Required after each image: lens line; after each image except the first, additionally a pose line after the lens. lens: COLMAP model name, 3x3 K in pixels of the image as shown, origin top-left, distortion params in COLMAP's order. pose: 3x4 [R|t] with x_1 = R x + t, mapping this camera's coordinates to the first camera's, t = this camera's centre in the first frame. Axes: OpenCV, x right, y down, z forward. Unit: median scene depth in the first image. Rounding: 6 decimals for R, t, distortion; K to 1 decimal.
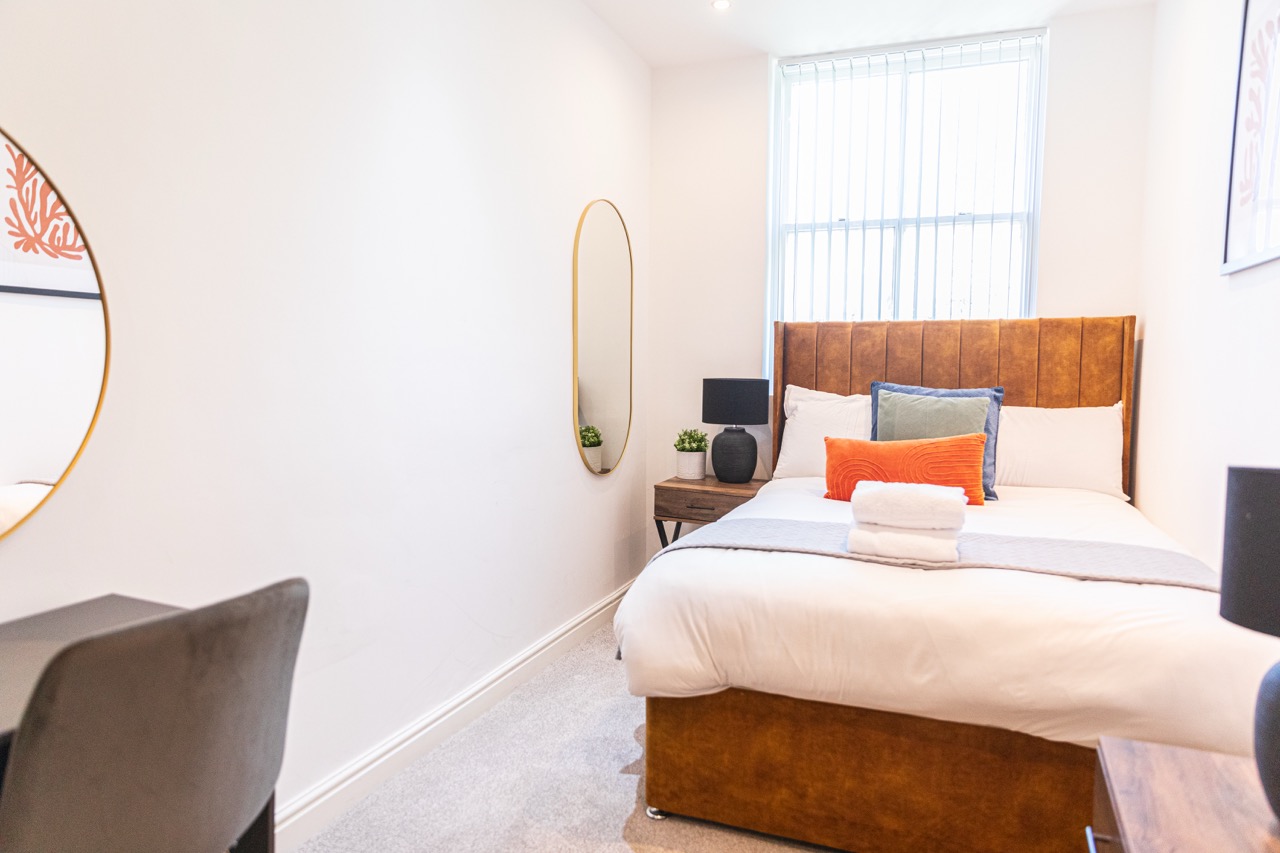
lens RADIAL K [[865.5, 0, 639.5], [0, 865.5, 425.3], [0, 0, 1]] dist [-0.000281, -0.000024]
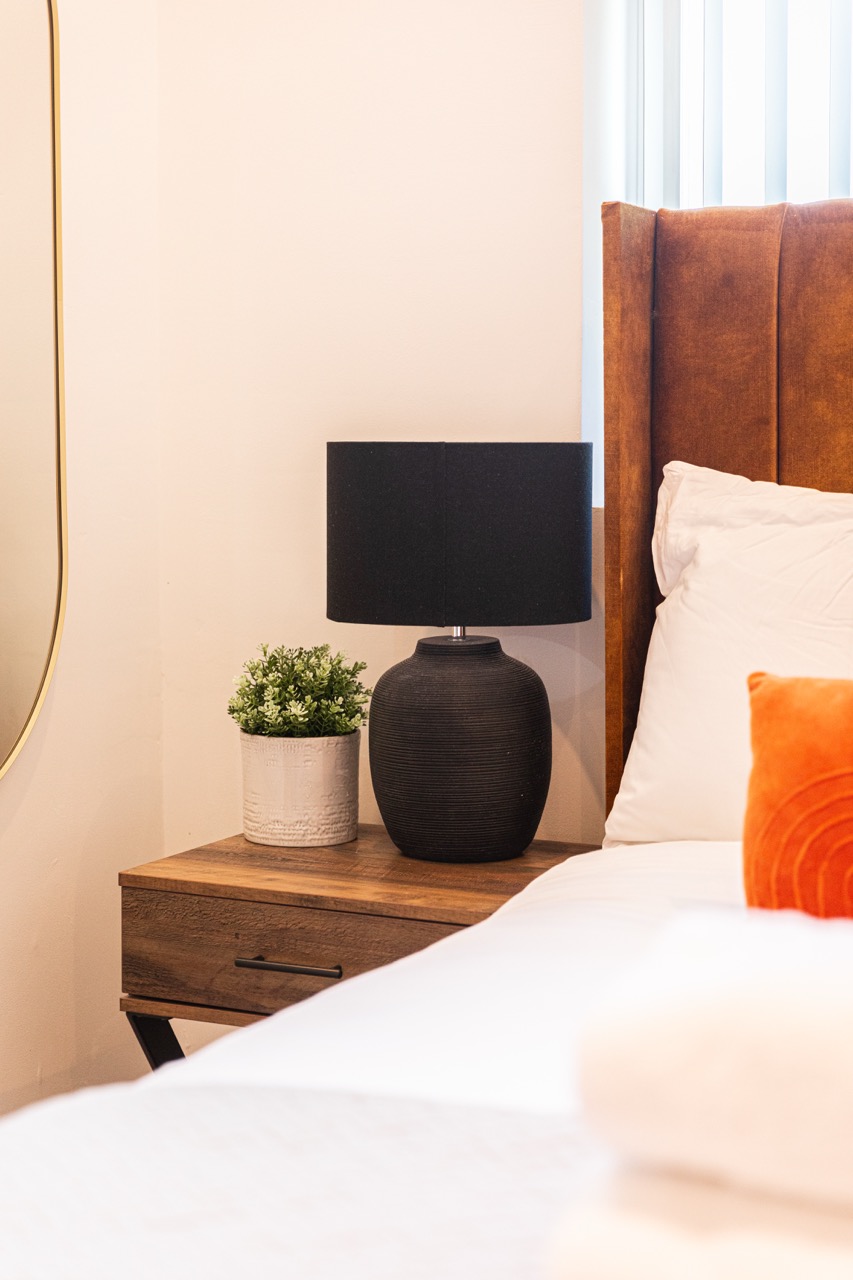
lens RADIAL K [[2582.3, 0, 426.7], [0, 2582.3, 641.1], [0, 0, 1]] dist [0.157348, 0.000000]
pose [[0.999526, -0.009416, -0.029320, 0.123869], [0.009384, 0.999955, -0.001234, 0.004442], [0.029330, 0.000958, 0.999569, 0.259253]]
